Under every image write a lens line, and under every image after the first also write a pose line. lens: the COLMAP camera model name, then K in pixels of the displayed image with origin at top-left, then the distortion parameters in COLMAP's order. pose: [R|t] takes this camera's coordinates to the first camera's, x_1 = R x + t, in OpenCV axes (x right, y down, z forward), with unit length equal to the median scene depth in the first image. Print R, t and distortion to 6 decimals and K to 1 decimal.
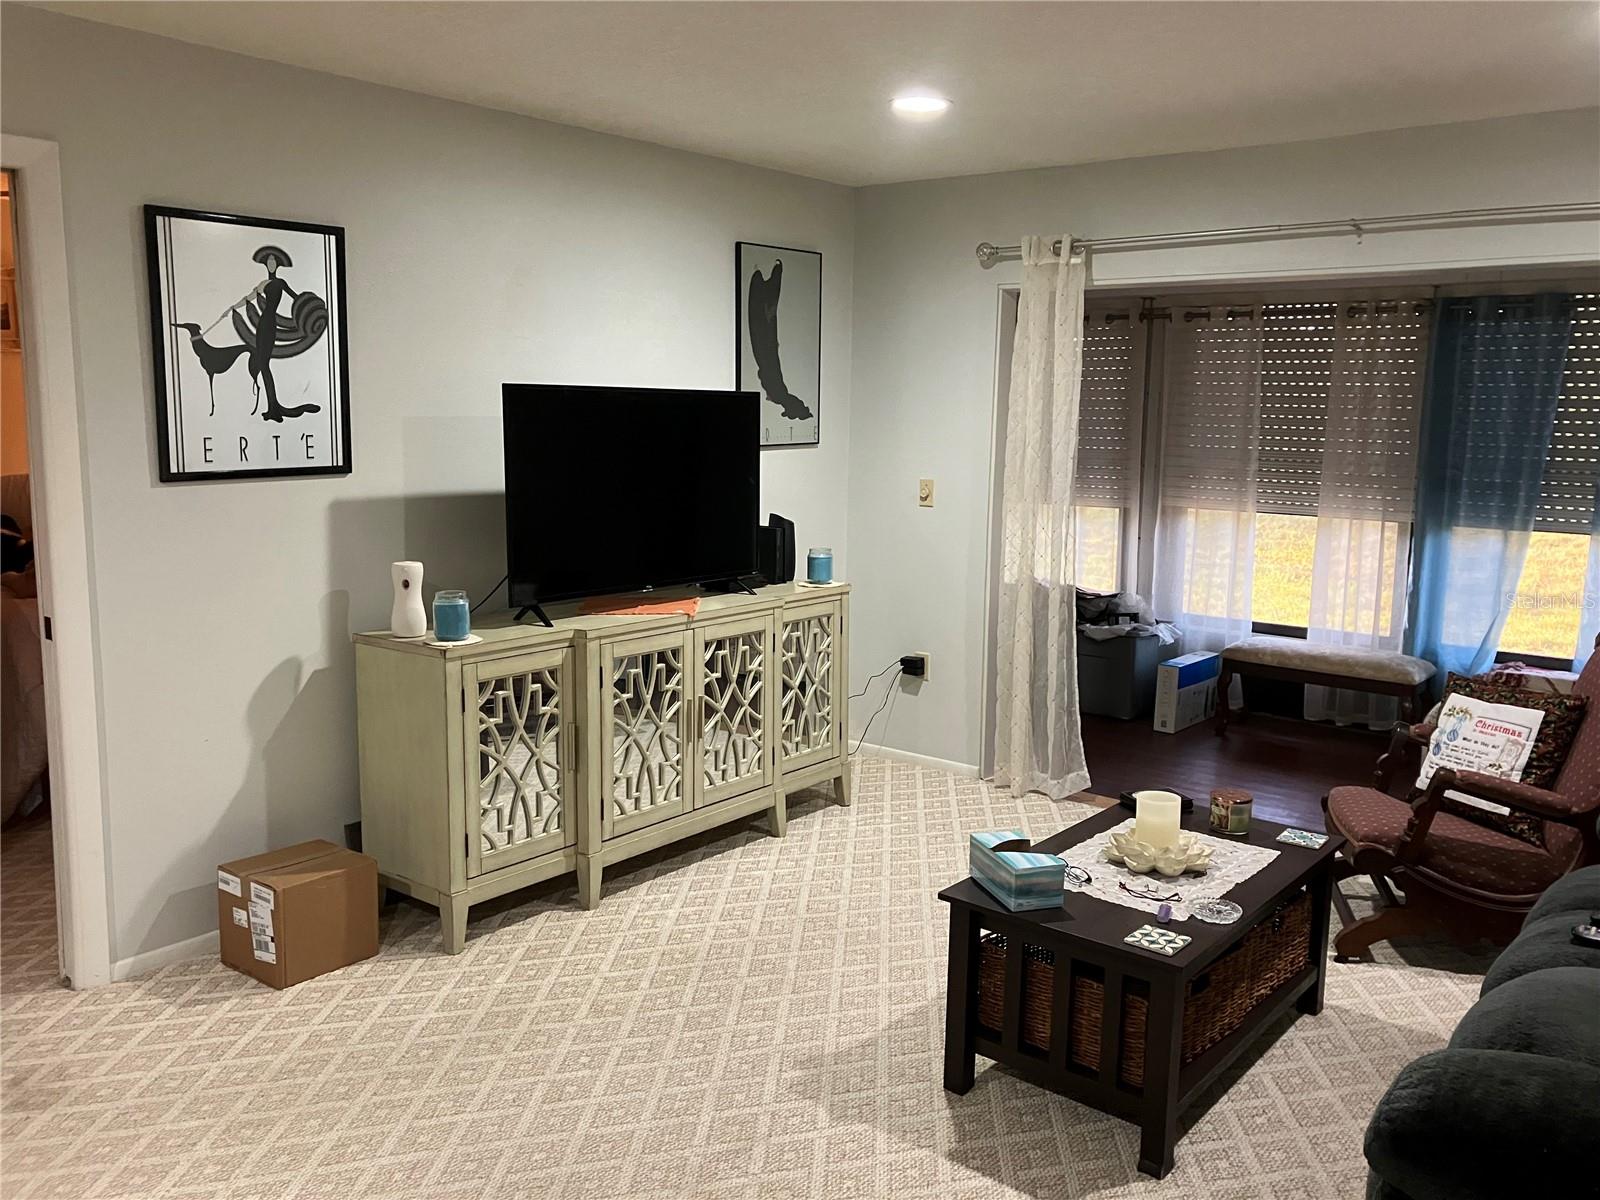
lens RADIAL K [[1307.9, 0, 782.9], [0, 1307.9, 593.0], [0, 0, 1]] dist [0.104582, -0.161670]
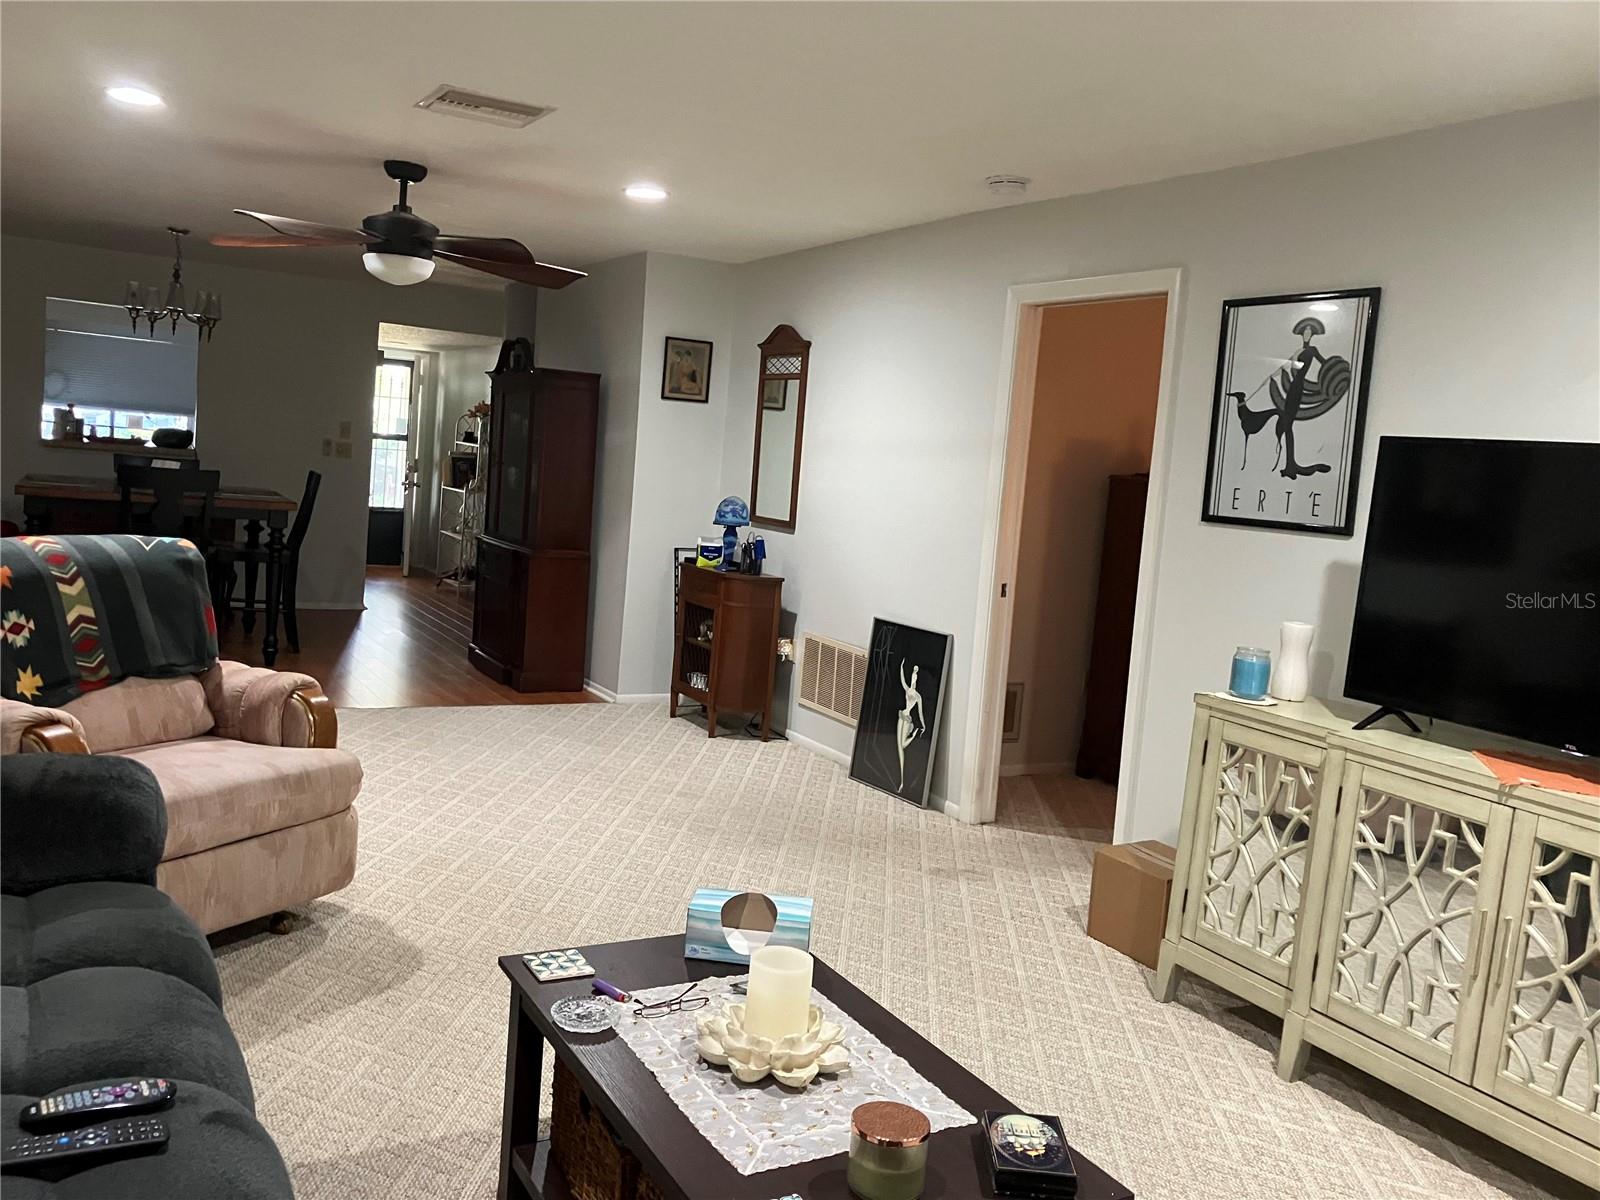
lens RADIAL K [[1323.4, 0, 800.8], [0, 1323.4, 589.5], [0, 0, 1]] dist [0.031558, 0.014126]
pose [[-0.346288, 0.053424, -0.936606, 0.766462], [-0.227436, 0.963812, 0.139065, -0.101686], [0.910141, 0.261174, -0.321606, 1.002646]]
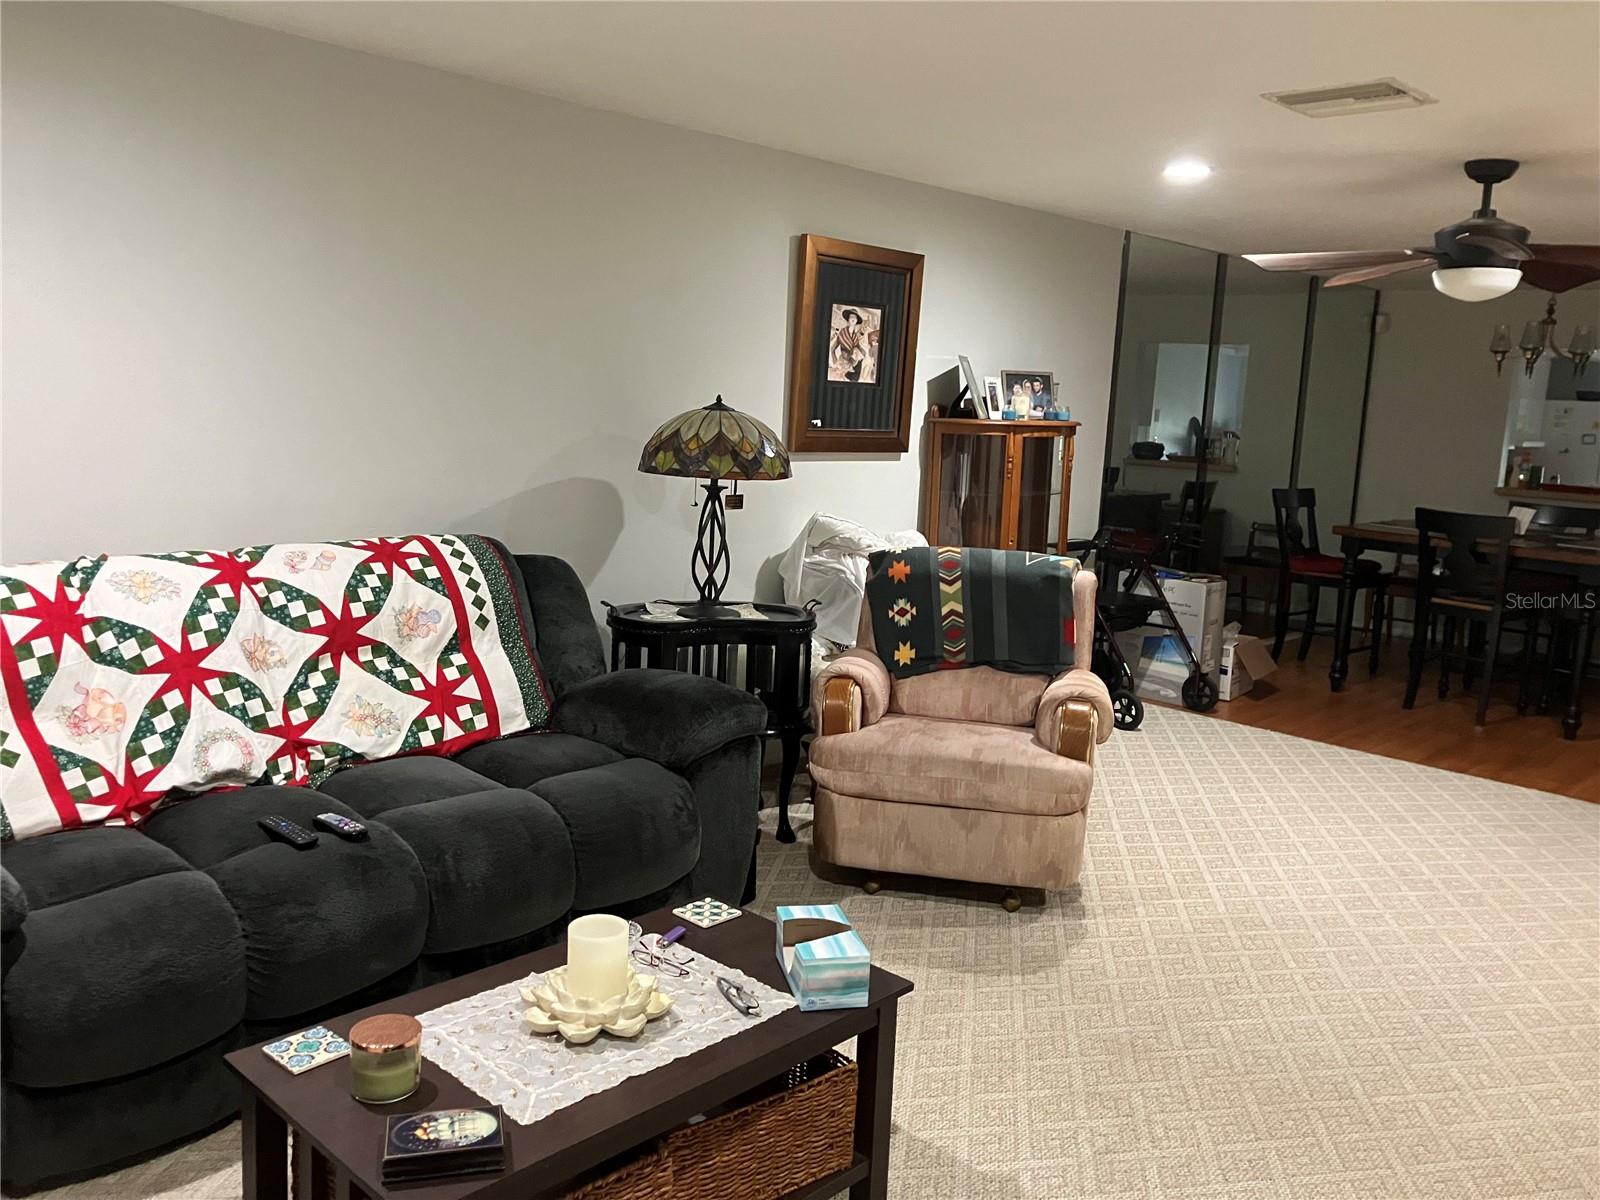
lens RADIAL K [[1307.9, 0, 782.9], [0, 1307.9, 593.0], [0, 0, 1]] dist [0.104582, -0.161670]
pose [[-0.995899, -0.069511, 0.057913, 0.135149], [-0.049006, 0.952510, 0.300539, -0.199744], [-0.076054, 0.296468, -0.952010, 1.375997]]
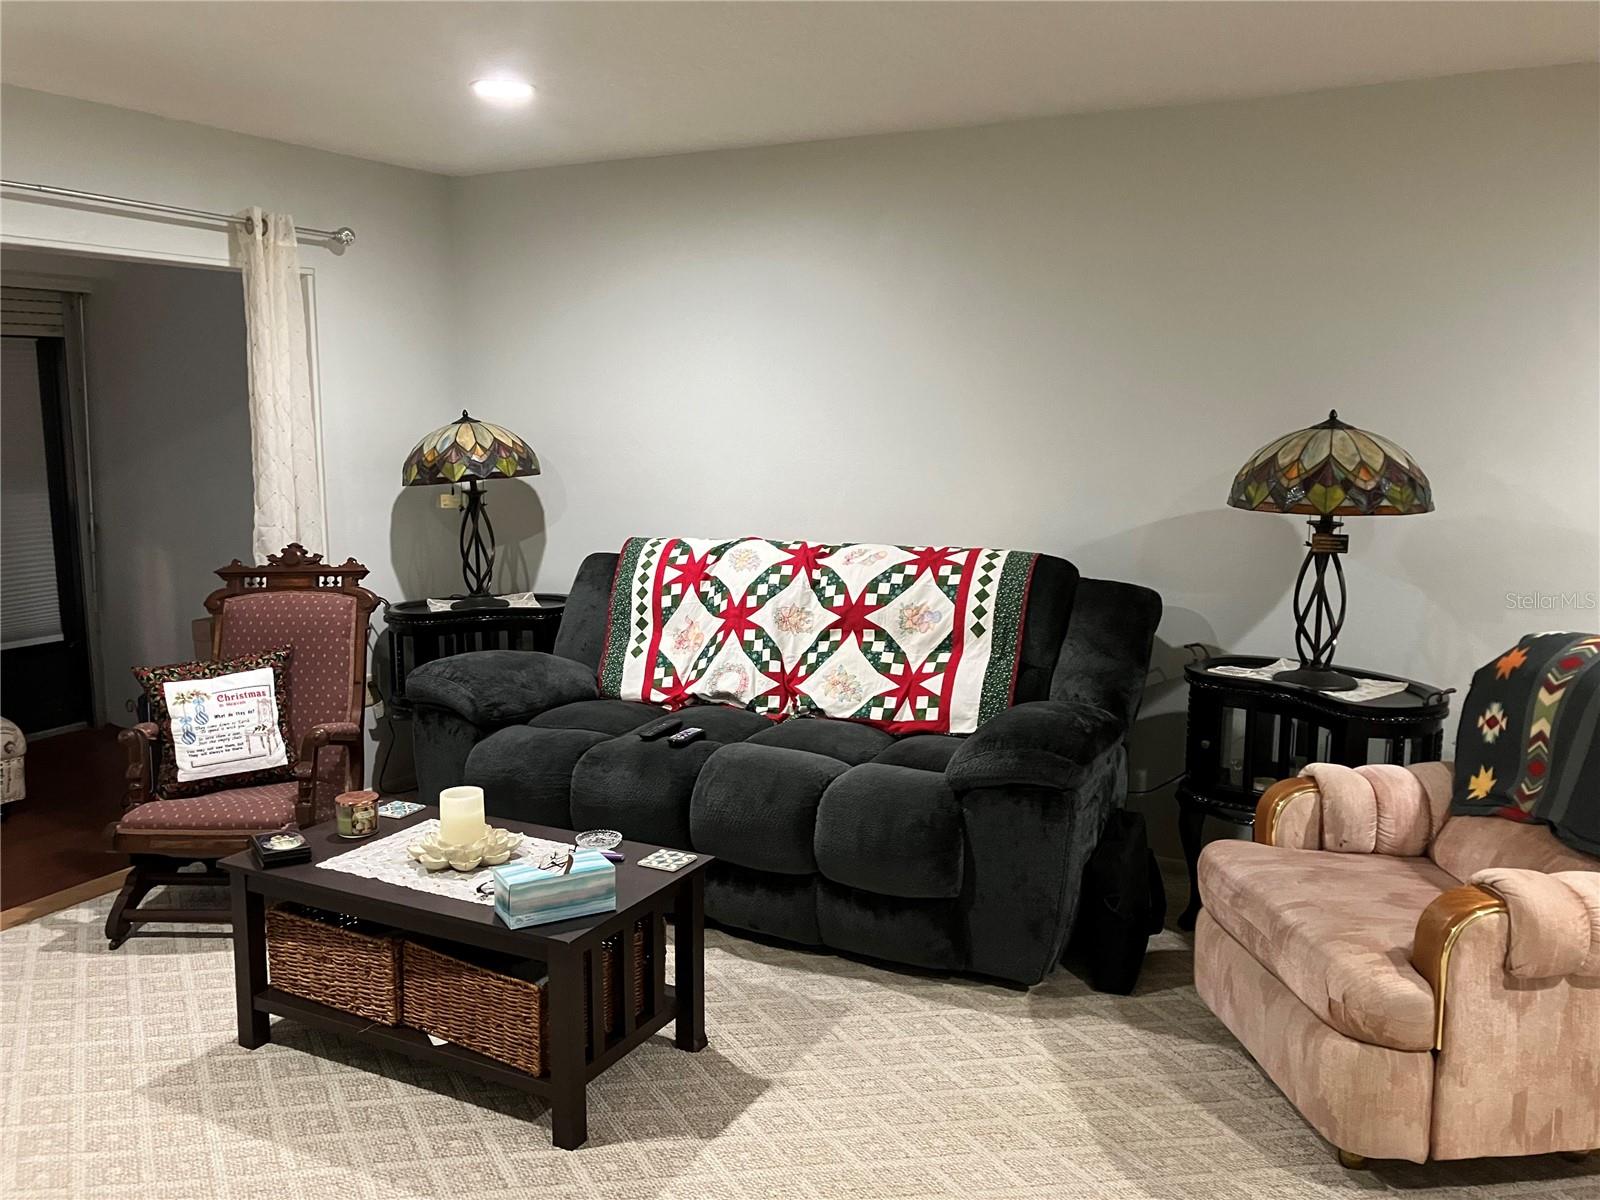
lens RADIAL K [[1307.9, 0, 782.9], [0, 1307.9, 593.0], [0, 0, 1]] dist [0.104582, -0.161670]
pose [[-0.209894, -0.157116, 0.965018, -0.594620], [0.144747, 0.971134, 0.189595, -0.122967], [-0.966950, 0.179478, -0.181093, 0.784265]]
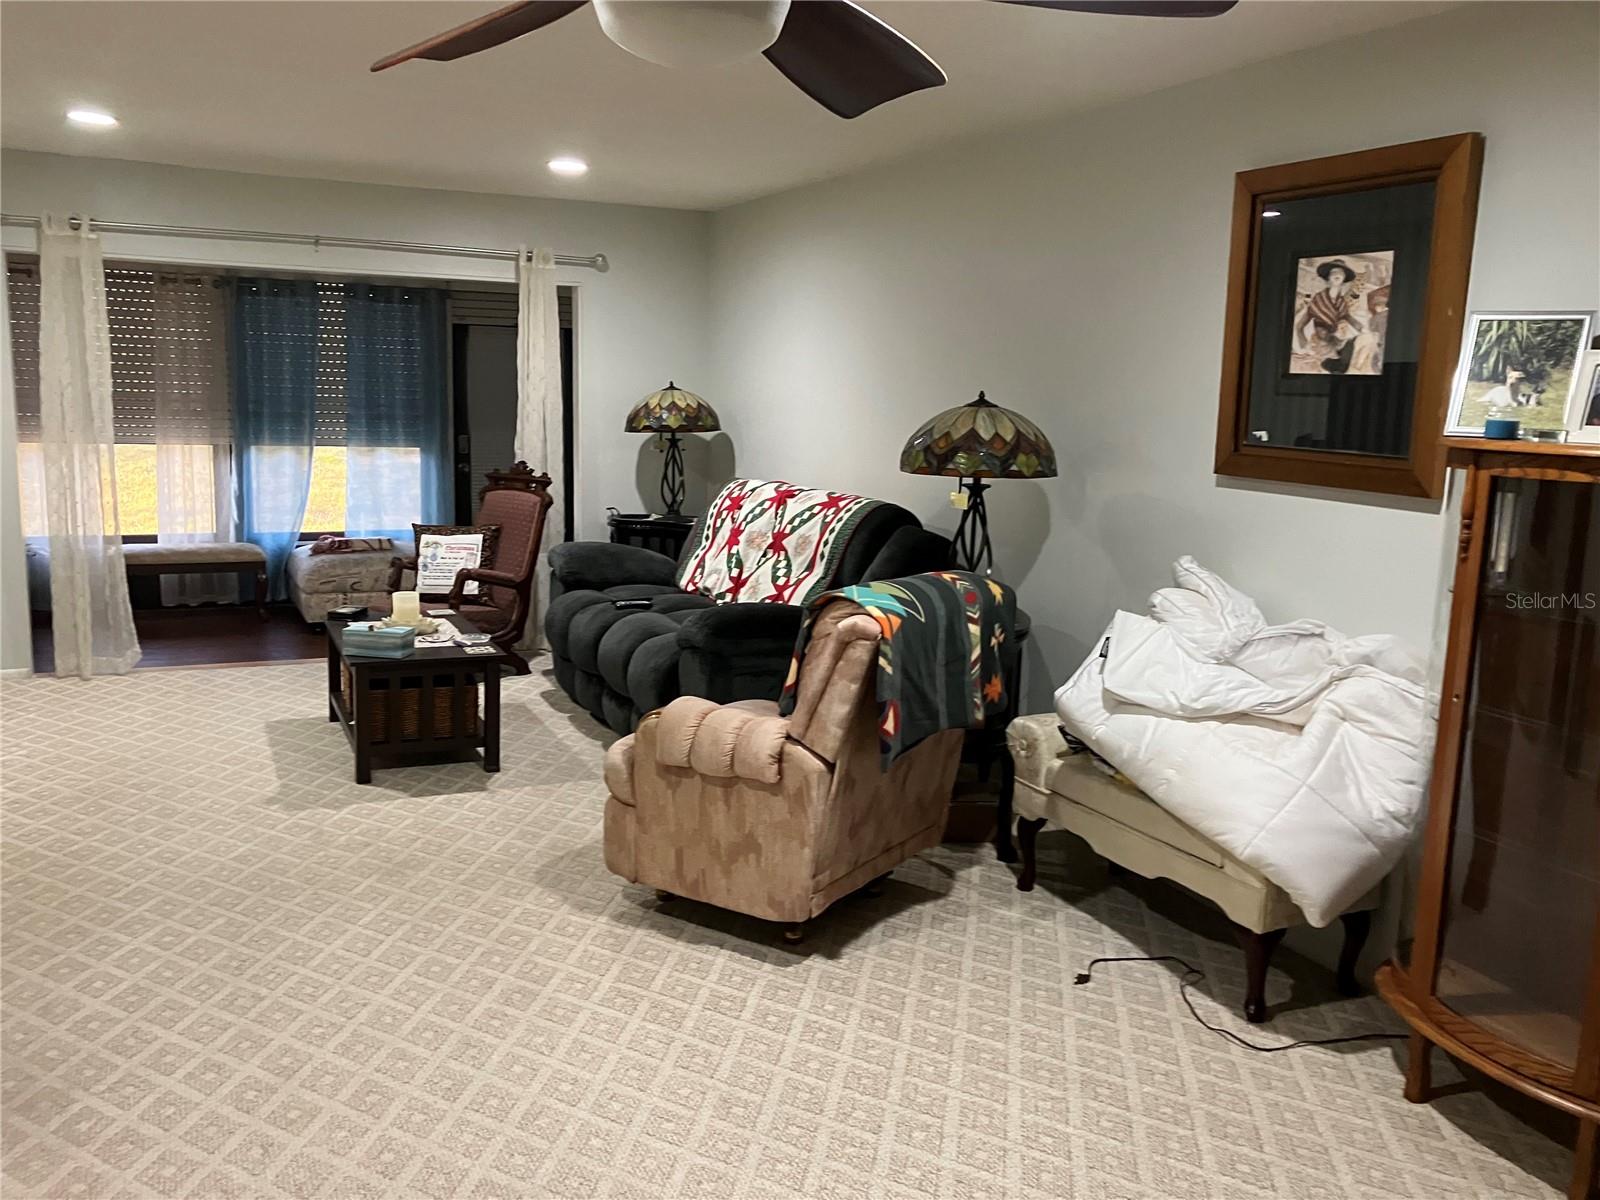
lens RADIAL K [[1333.4, 0, 768.3], [0, 1333.4, 600.2], [0, 0, 1]] dist [0.096809, -0.174000]
pose [[0.444486, -0.145586, 0.883876, -0.877904], [0.108002, 0.988217, 0.108460, 0.023069], [-0.889251, 0.047252, 0.454972, -0.165673]]
